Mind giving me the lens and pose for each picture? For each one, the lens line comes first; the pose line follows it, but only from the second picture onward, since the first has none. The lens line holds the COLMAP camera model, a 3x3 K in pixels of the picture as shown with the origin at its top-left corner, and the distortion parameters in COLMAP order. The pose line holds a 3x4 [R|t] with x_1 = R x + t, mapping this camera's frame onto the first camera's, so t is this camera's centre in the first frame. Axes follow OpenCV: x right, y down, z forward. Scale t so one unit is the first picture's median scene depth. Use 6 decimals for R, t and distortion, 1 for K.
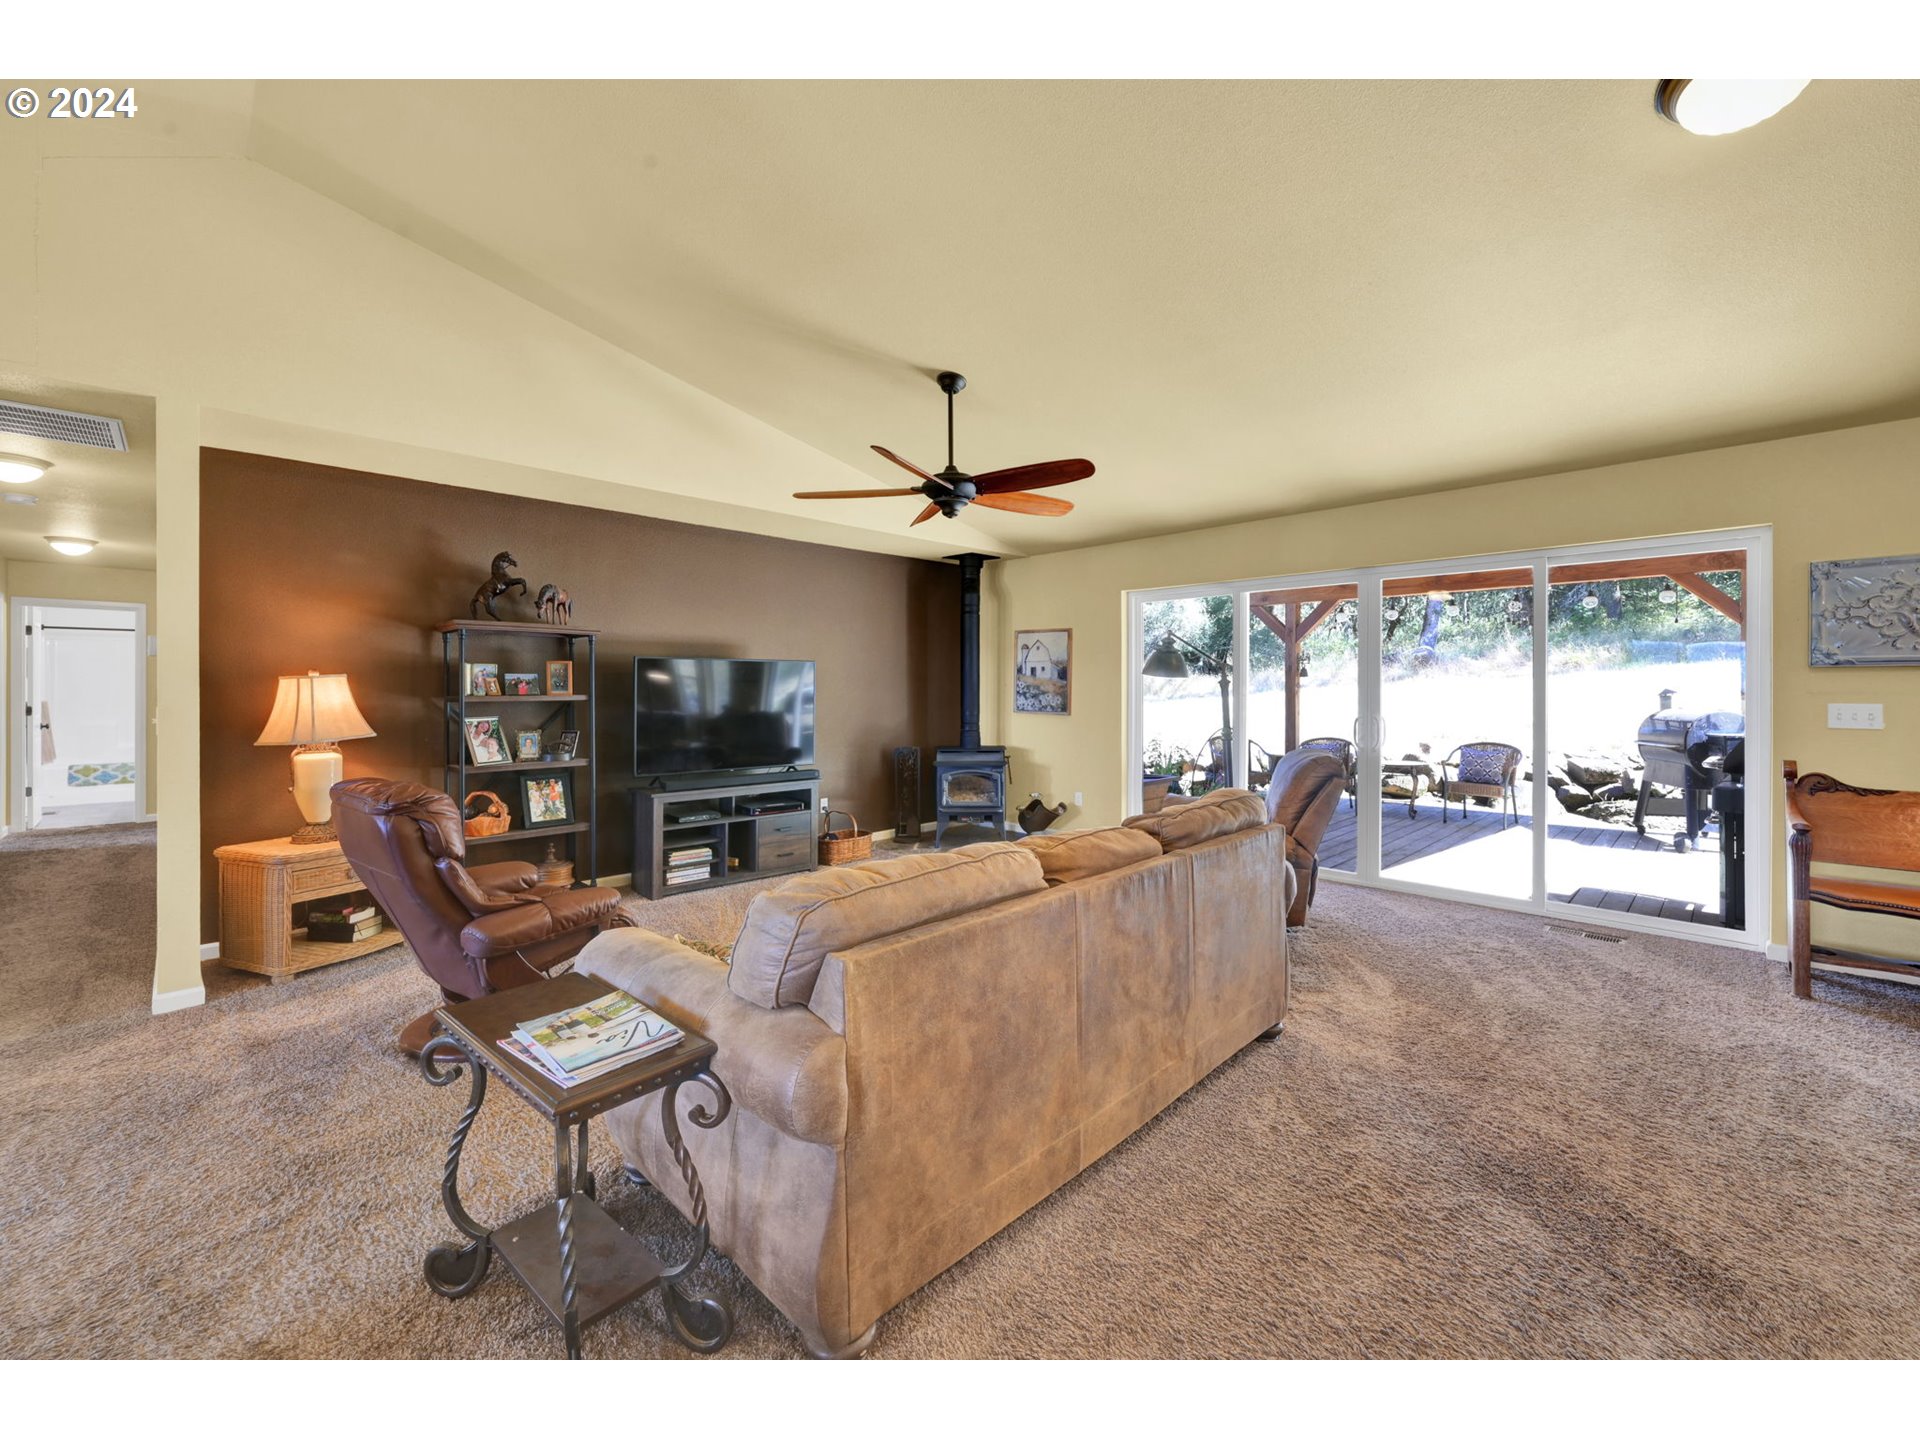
lens RADIAL K [[776.1, 0, 927.9], [0, 776.1, 693.3], [0, 0, 1]] dist [-0.002773, -0.000259]
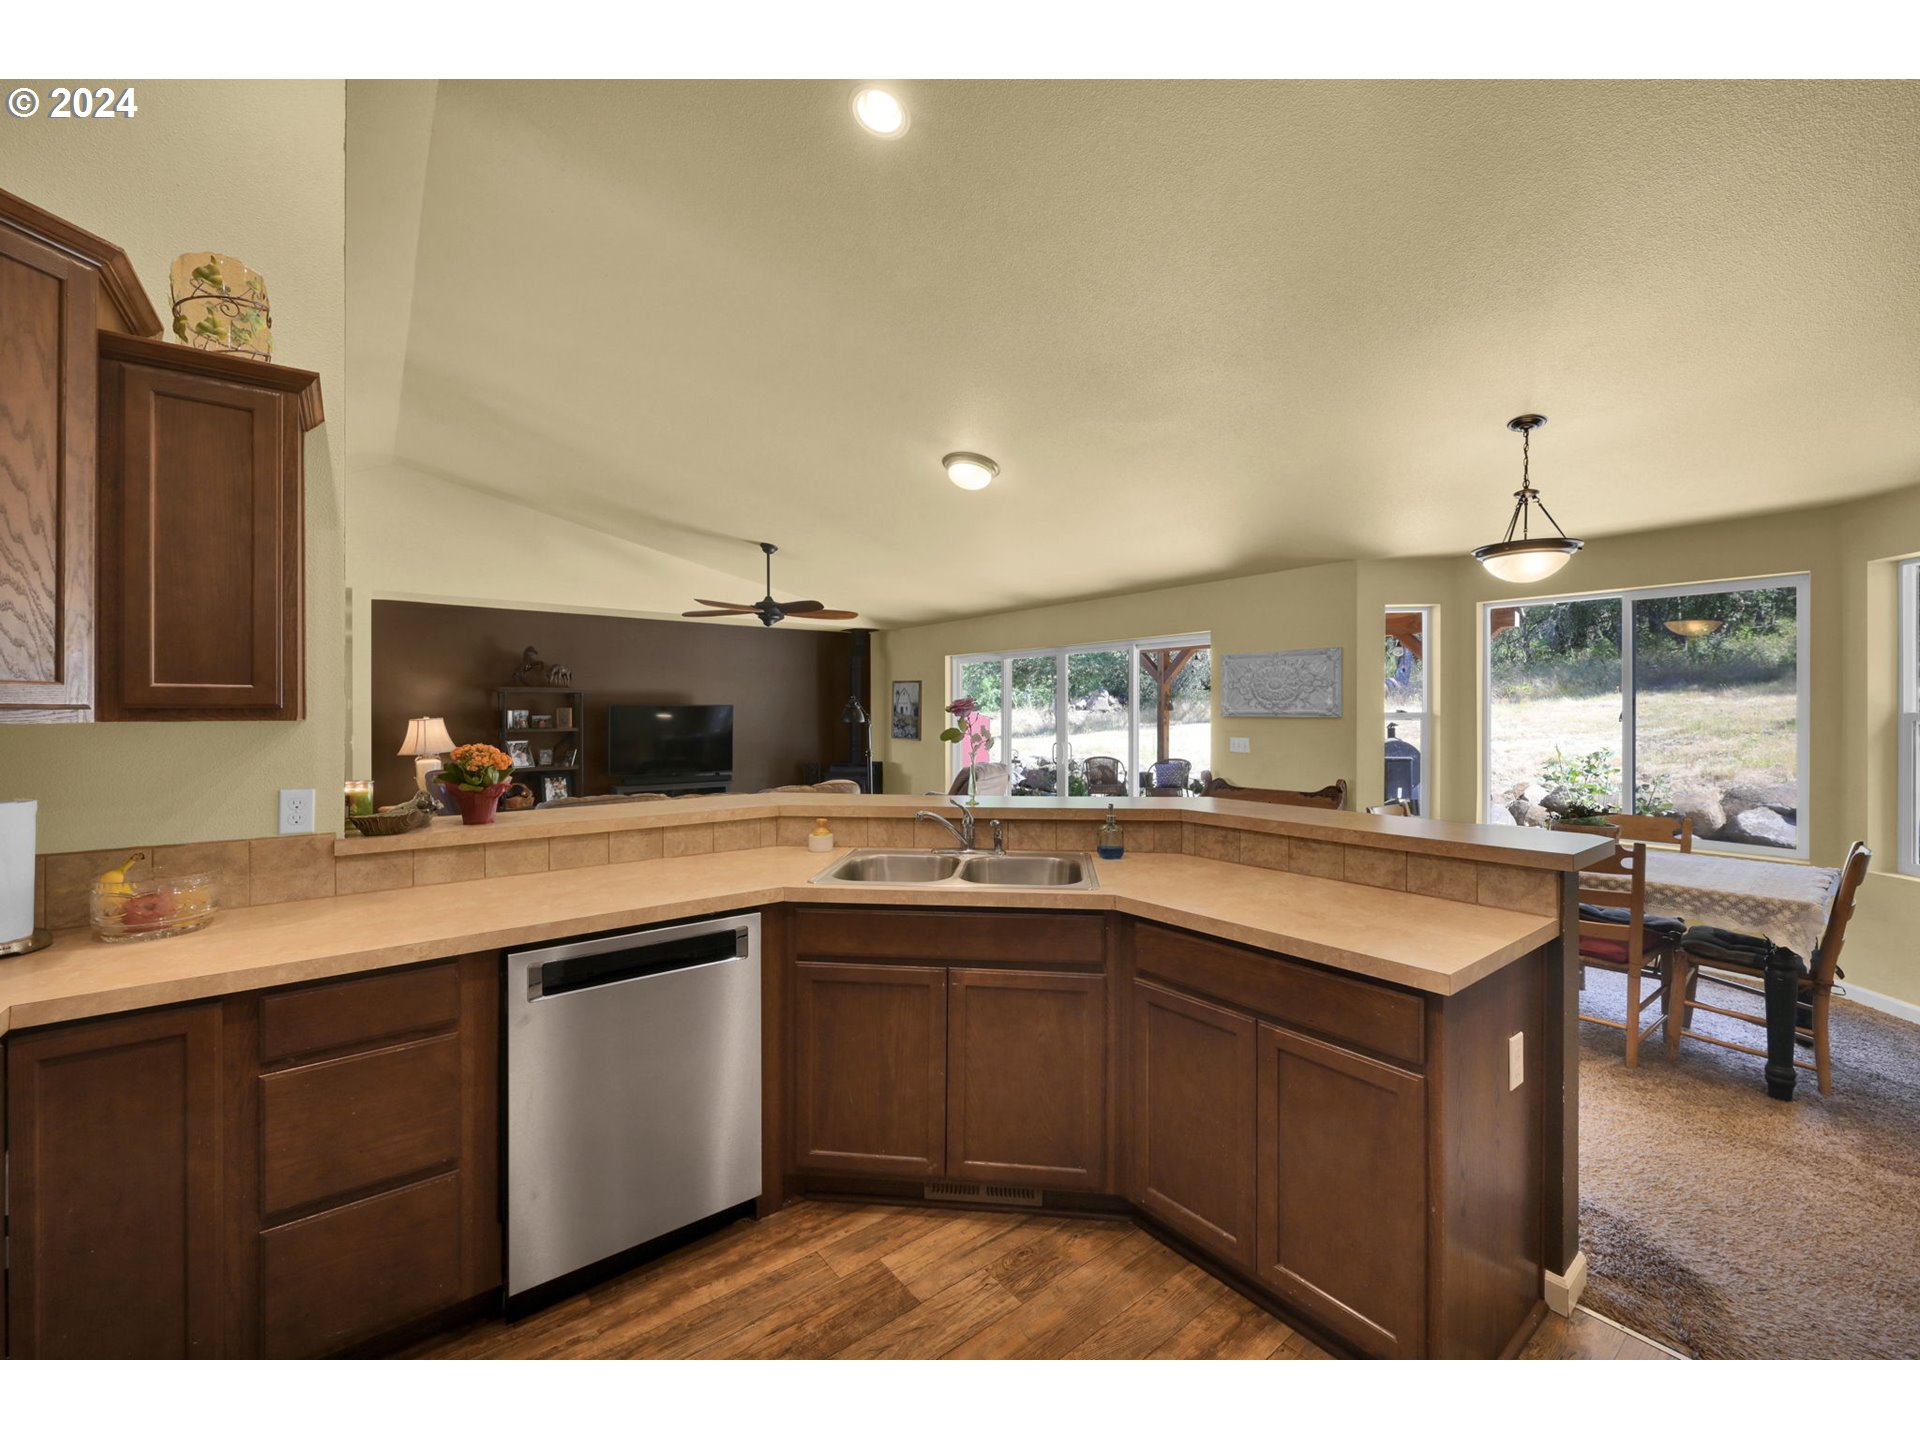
lens RADIAL K [[776.1, 0, 961.0], [0, 776.1, 715.8], [0, 0, 1]] dist [-0.002773, -0.000259]
pose [[0.994203, 0.002175, -0.107497, 0.585723], [-0.002035, 0.999997, 0.001416, -0.028827], [0.107500, -0.001189, 0.994204, -0.611779]]
